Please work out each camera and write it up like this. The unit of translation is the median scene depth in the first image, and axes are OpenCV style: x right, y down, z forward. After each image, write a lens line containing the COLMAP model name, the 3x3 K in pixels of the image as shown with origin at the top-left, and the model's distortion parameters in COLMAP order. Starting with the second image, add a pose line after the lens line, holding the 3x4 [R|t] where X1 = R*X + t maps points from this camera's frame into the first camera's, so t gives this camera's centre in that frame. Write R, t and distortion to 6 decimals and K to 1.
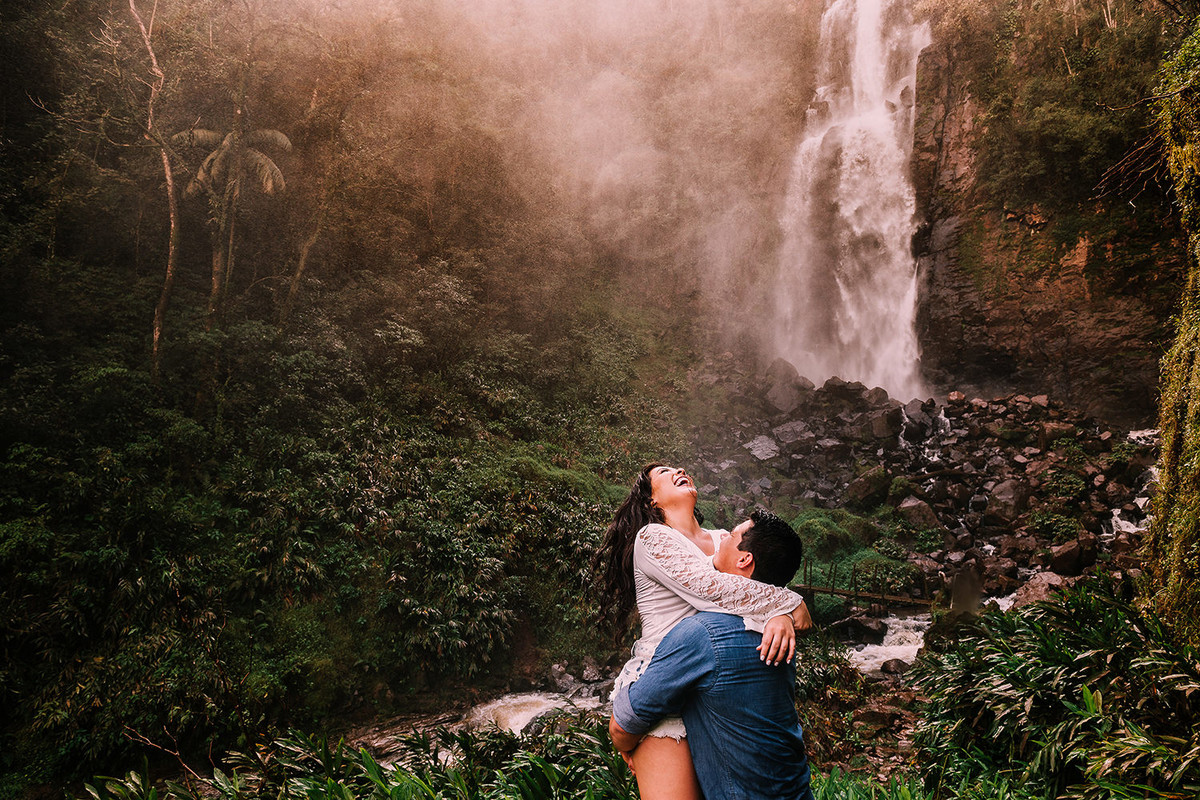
lens RADIAL K [[845.4, 0, 600.0], [0, 845.4, 400.0], [0, 0, 1]] dist [-0.036466, -0.004415]
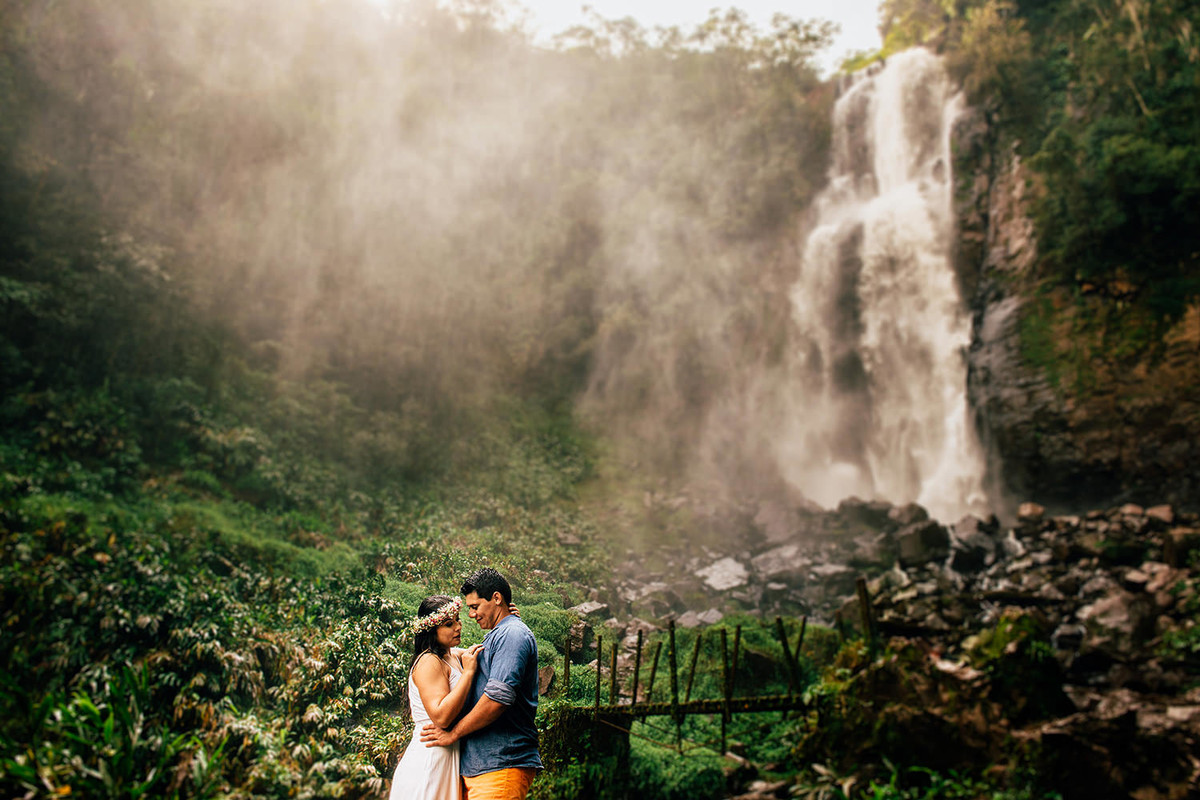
lens RADIAL K [[928.2, 0, 600.0], [0, 928.2, 400.0], [0, 0, 1]] dist [-0.029644, 0.010626]
pose [[0.998286, -0.013710, -0.056899, 0.105970], [-0.000112, 0.971725, -0.236115, 0.071362], [0.058527, 0.235717, 0.970058, 0.207702]]
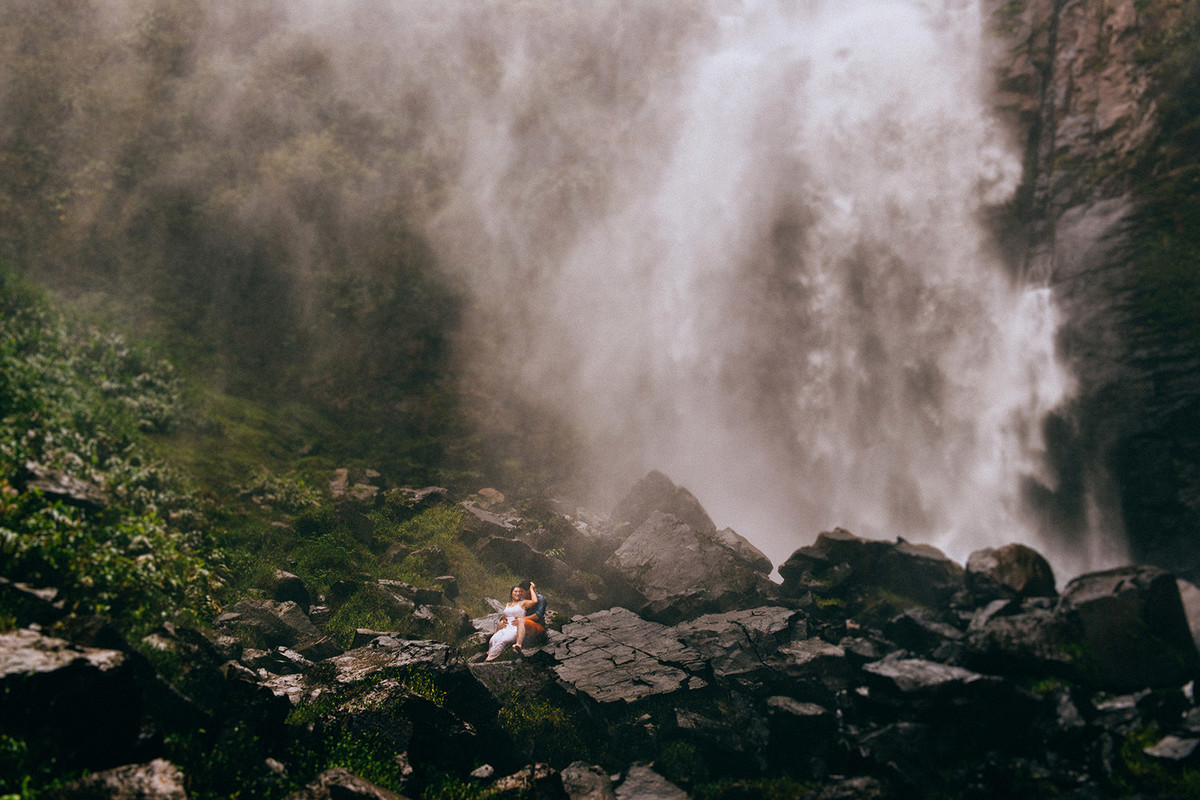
lens RADIAL K [[1363.6, 0, 600.0], [0, 1363.6, 400.0], [0, 0, 1]] dist [0.063970, -0.010095]
pose [[0.974084, 0.117207, 0.193451, 0.094232], [-0.054890, 0.952194, -0.300521, 0.071332], [-0.219426, 0.282114, 0.933951, 0.532593]]
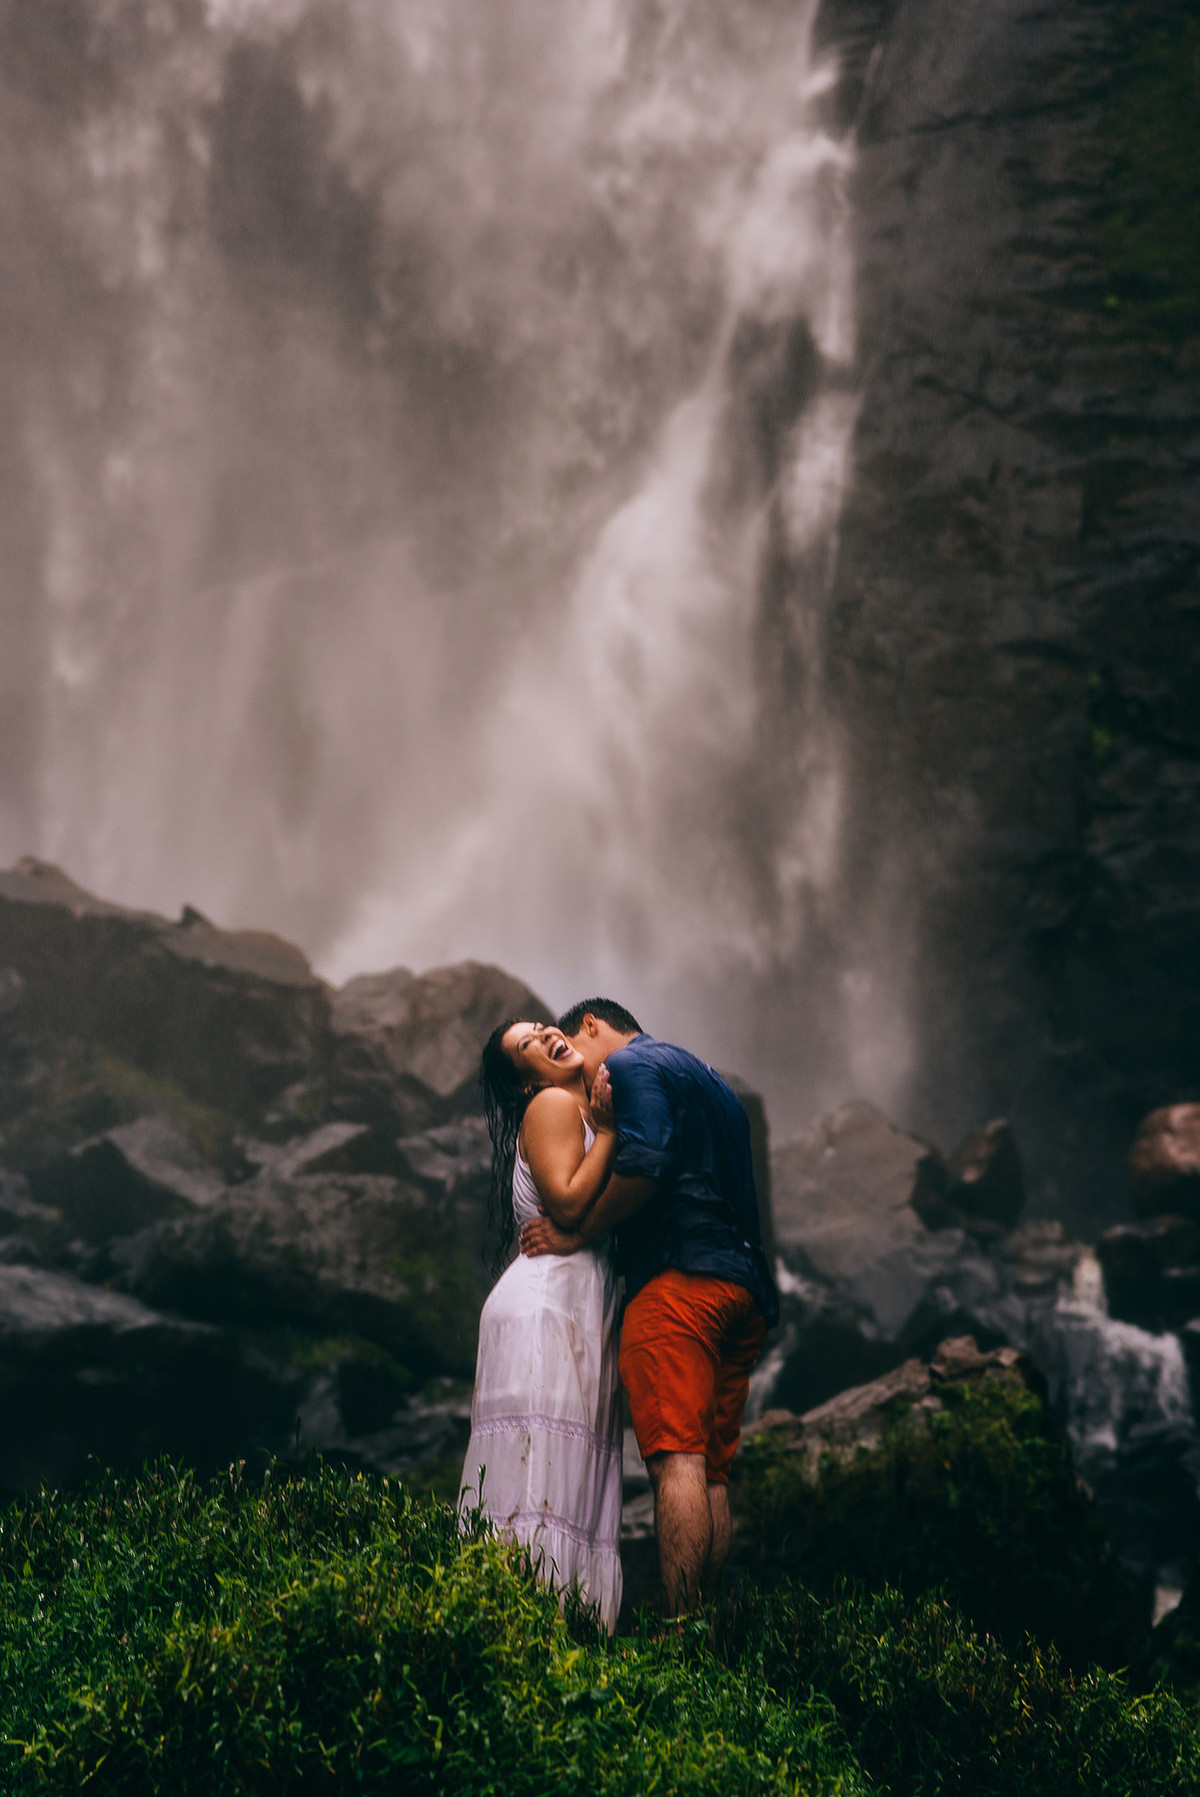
lens RADIAL K [[5361.9, 0, 600.0], [0, 5361.9, 898.5], [0, 0, 1]] dist [0.032599, 0.745225]
pose [[0.898963, 0.180516, 0.399098, 0.079846], [-0.114621, 0.976329, -0.183423, 0.079810], [-0.422762, 0.119145, 0.898375, 0.373573]]
